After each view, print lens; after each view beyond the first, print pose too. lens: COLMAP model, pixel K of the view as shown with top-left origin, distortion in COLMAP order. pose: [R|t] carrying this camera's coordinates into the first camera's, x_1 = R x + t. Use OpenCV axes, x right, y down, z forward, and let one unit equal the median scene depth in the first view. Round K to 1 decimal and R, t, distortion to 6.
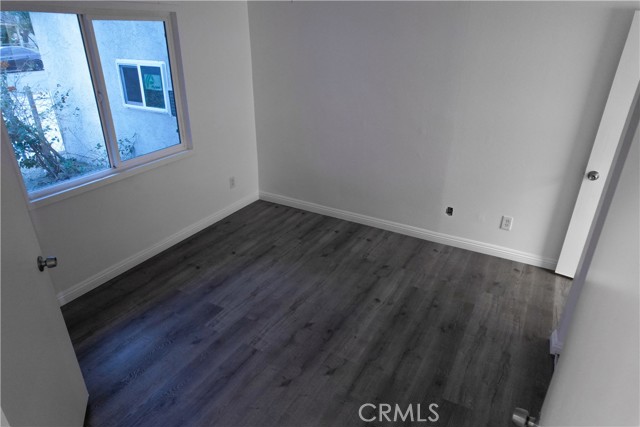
lens RADIAL K [[408.2, 0, 322.2], [0, 408.2, 213.8], [0, 0, 1]] dist [-0.067393, 0.059498]
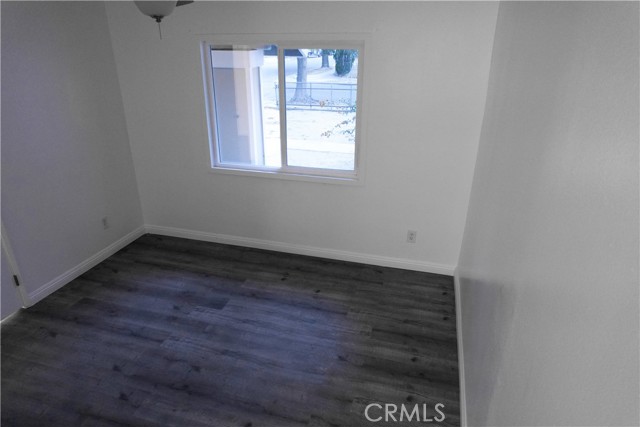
lens RADIAL K [[408.2, 0, 320.2], [0, 408.2, 216.8], [0, 0, 1]] dist [-0.067393, 0.059498]
pose [[0.236141, 0.380548, -0.894103, 0.659887], [-0.404870, 0.874986, 0.265481, -0.361282], [0.883356, 0.299304, 0.360693, 0.711543]]
